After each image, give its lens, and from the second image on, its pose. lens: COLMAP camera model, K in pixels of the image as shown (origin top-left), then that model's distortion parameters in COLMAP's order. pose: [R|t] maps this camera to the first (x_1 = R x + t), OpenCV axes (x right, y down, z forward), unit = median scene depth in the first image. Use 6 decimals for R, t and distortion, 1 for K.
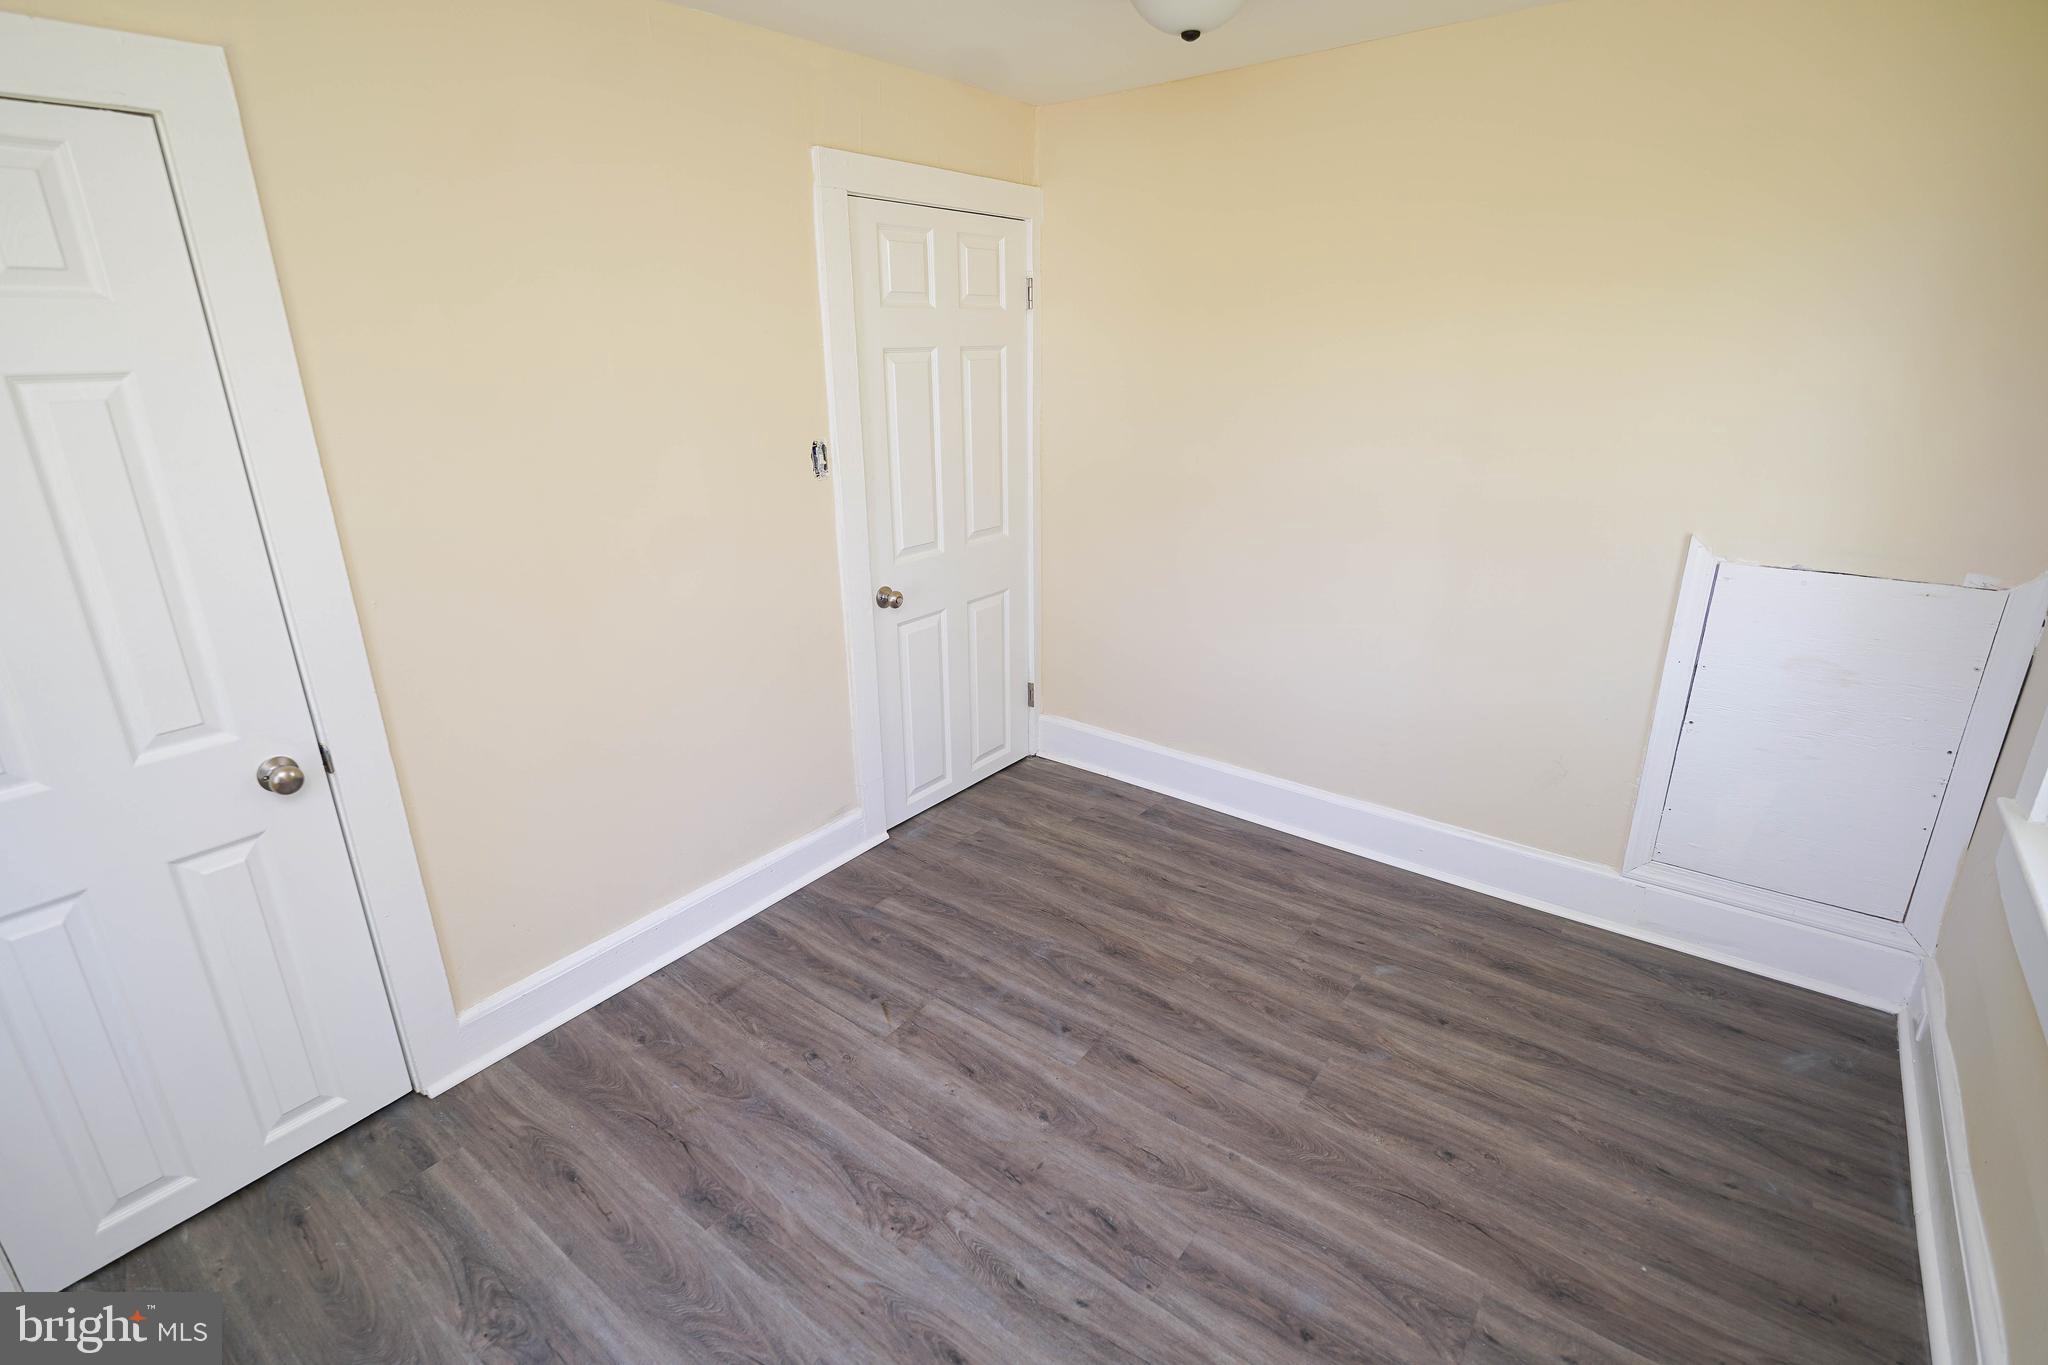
lens RADIAL K [[997.6, 0, 1006.1], [0, 997.6, 680.0], [0, 0, 1]] dist [-0.008095, -0.001651]
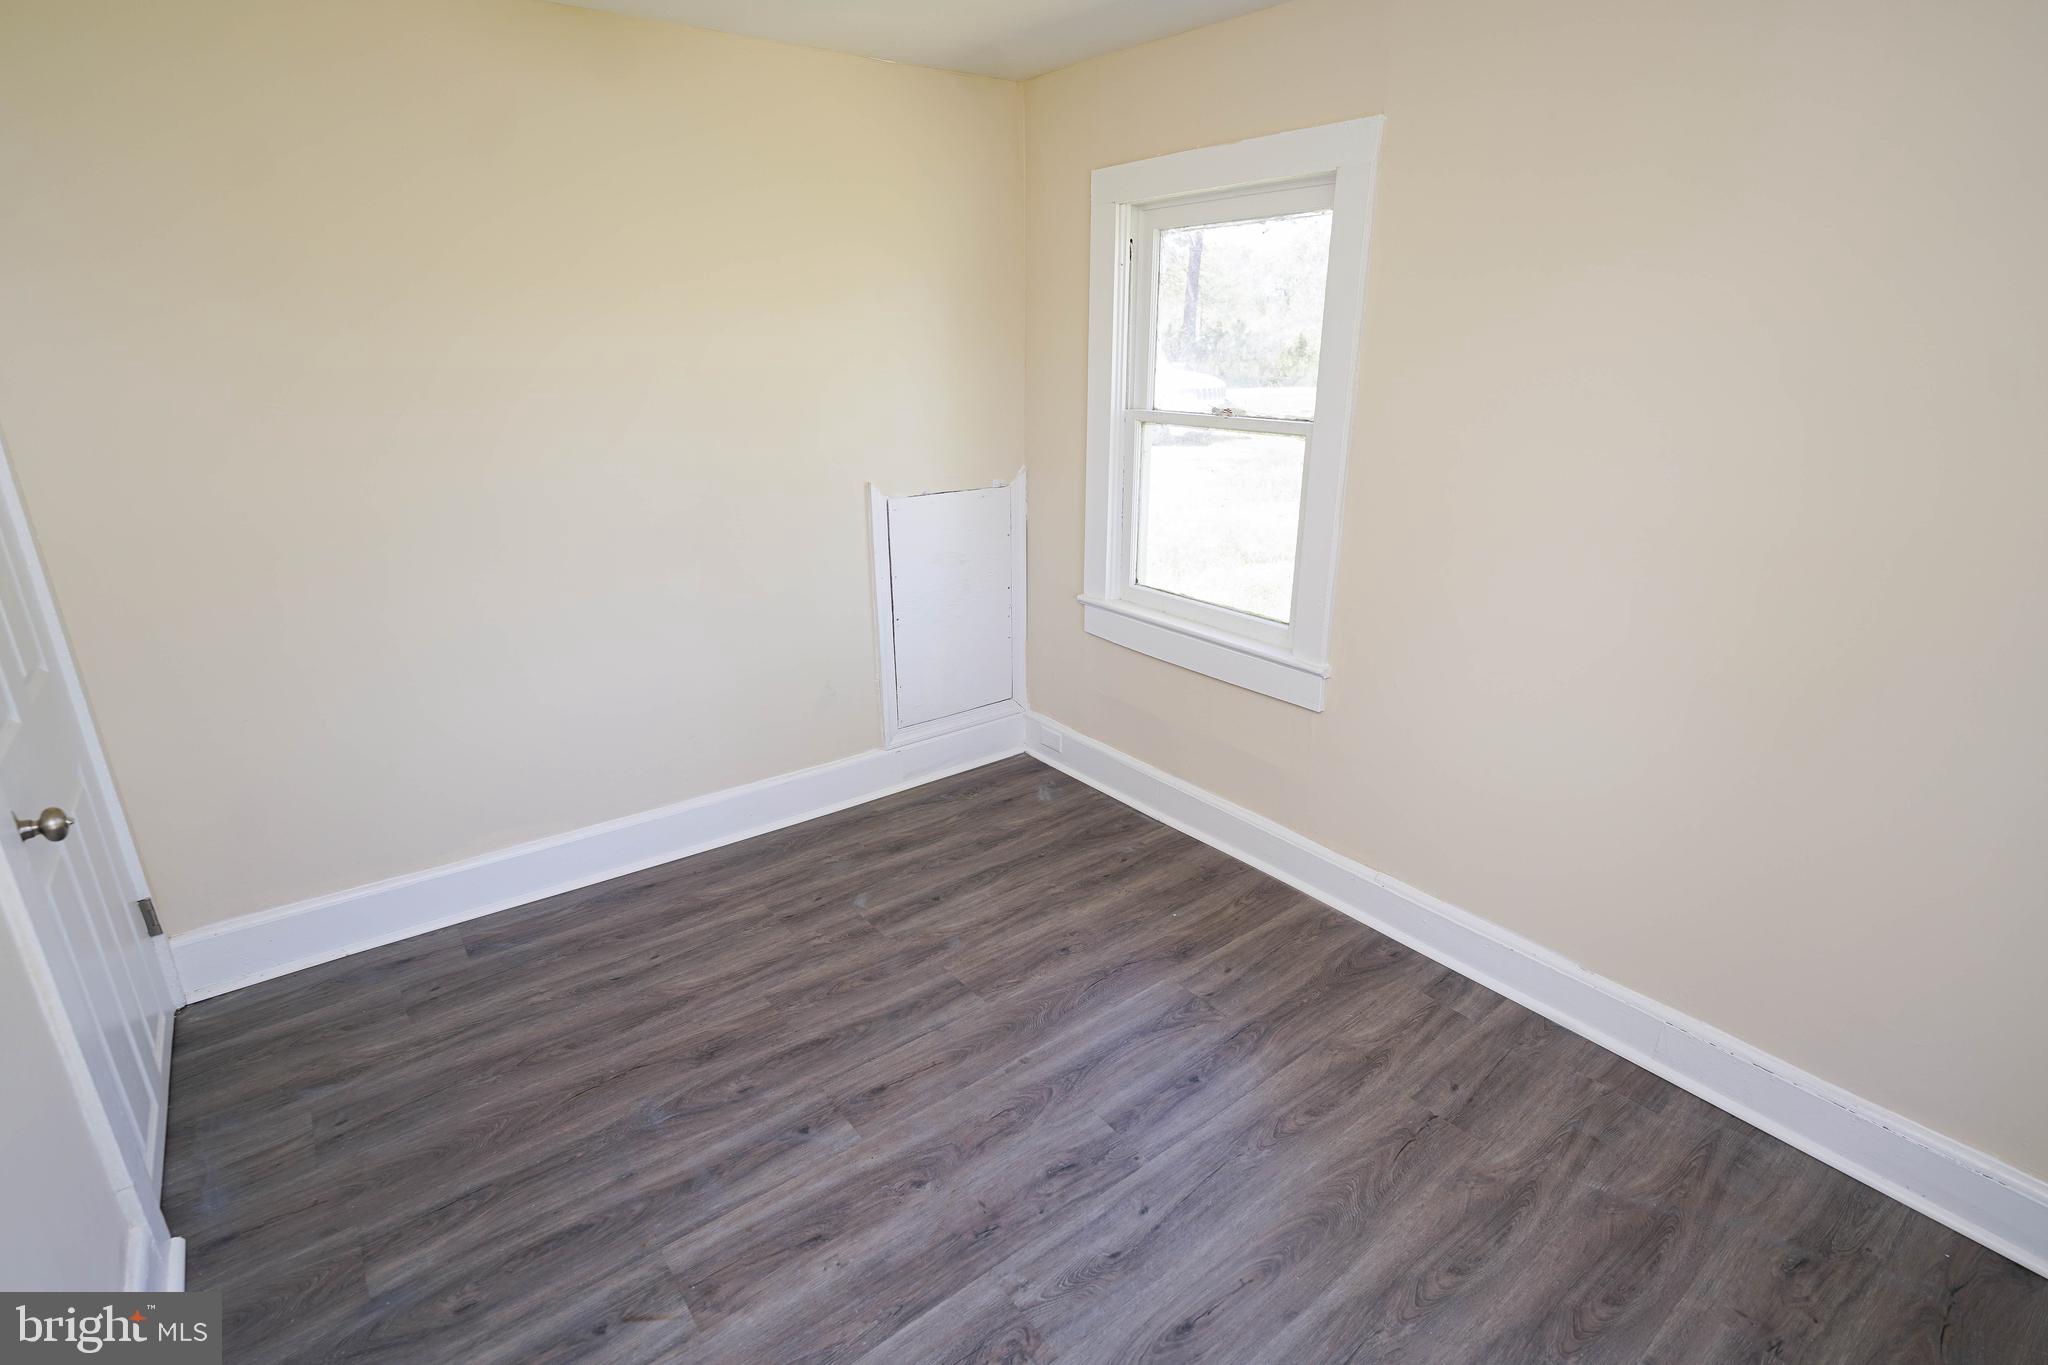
lens RADIAL K [[997.6, 0, 1014.8], [0, 997.6, 663.4], [0, 0, 1]] dist [-0.008095, -0.001651]
pose [[0.229993, -0.287849, 0.929648, -0.573559], [0.309219, 0.927369, 0.210643, -0.143761], [-0.922760, 0.239018, 0.302297, 0.476680]]
